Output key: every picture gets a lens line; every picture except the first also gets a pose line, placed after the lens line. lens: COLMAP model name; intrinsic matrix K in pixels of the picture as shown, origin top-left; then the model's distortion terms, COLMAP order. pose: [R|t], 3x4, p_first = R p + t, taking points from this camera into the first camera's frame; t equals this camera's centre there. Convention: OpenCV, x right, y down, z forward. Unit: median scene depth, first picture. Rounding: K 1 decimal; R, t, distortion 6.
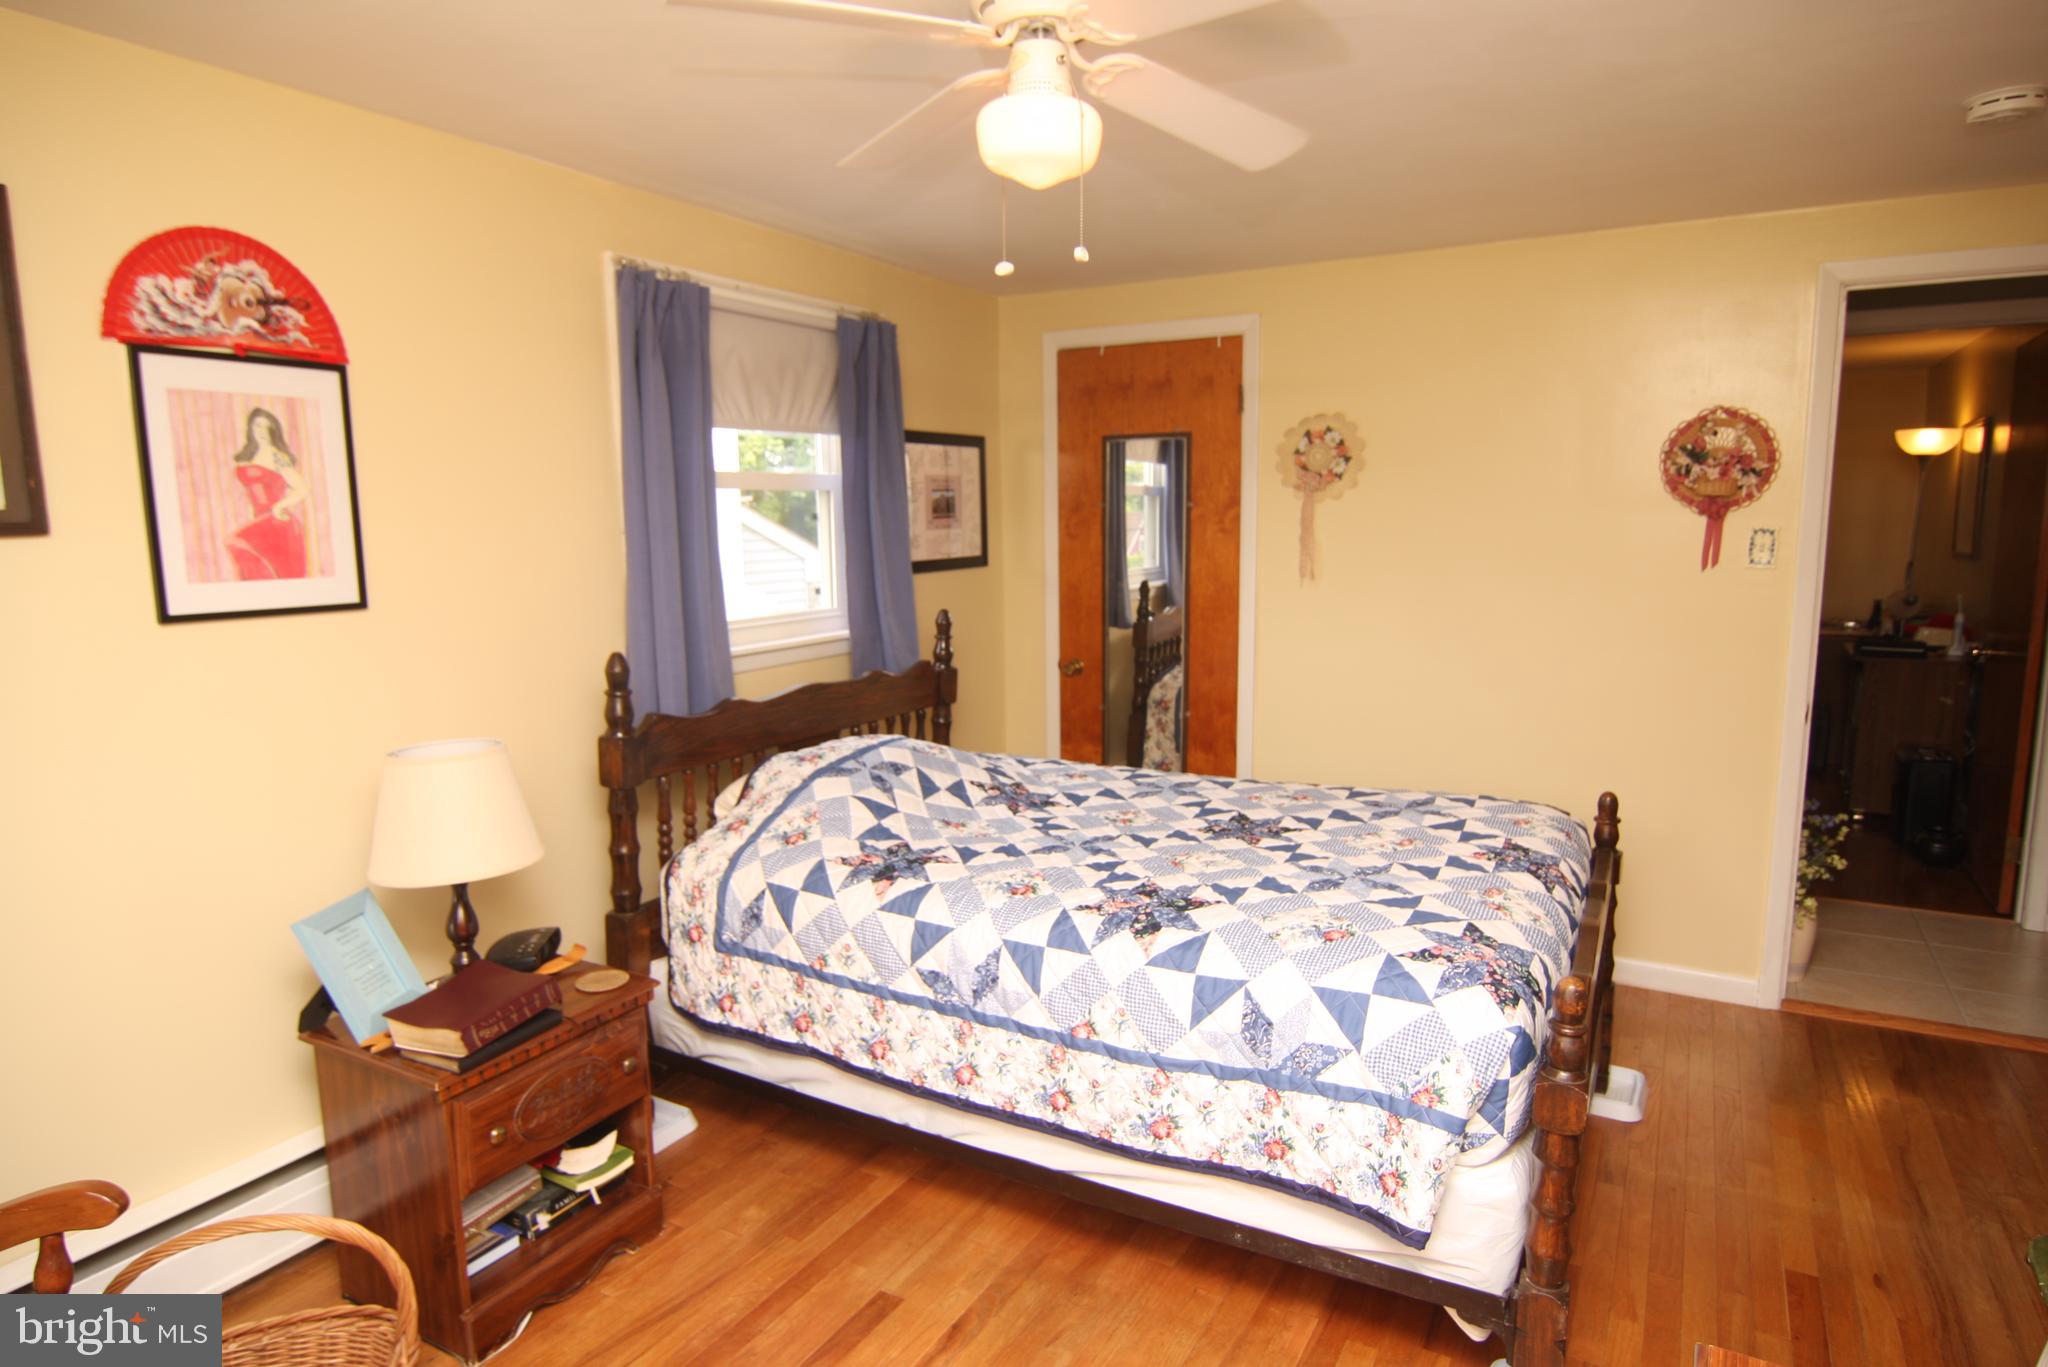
lens RADIAL K [[1176.6, 0, 1019.3], [0, 1176.6, 685.8], [0, 0, 1]] dist [-0.008020, -0.010242]
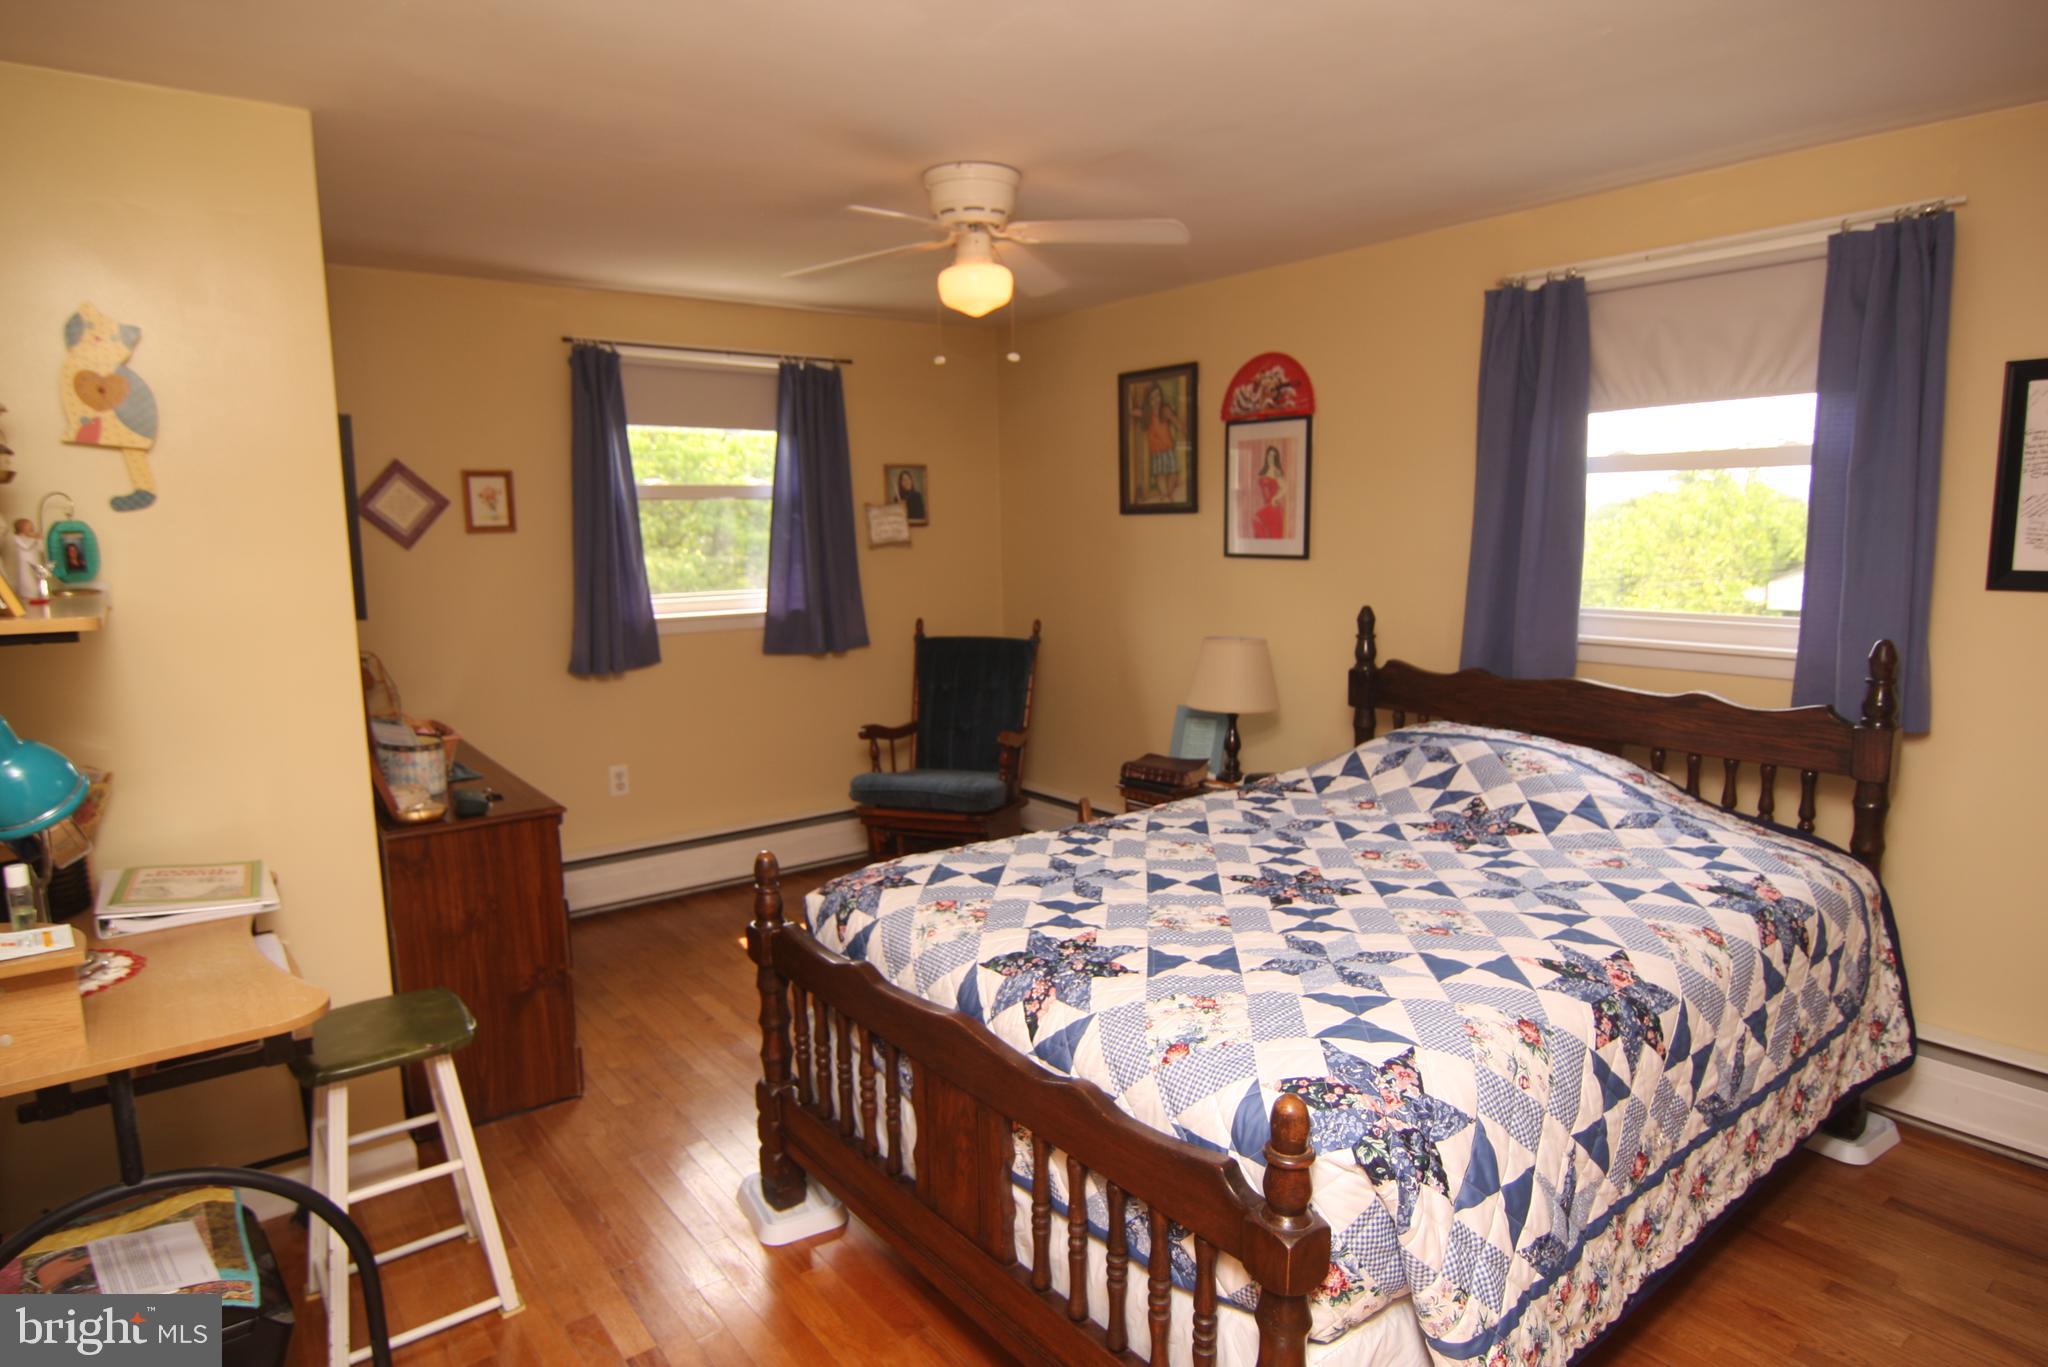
lens RADIAL K [[1176.6, 0, 1021.5], [0, 1176.6, 681.4], [0, 0, 1]] dist [-0.008020, -0.010242]
pose [[-0.380827, 0.142903, -0.913537, 1.222342], [-0.117243, 0.972548, 0.201009, -0.197847], [0.917183, 0.183656, -0.353618, 1.330393]]
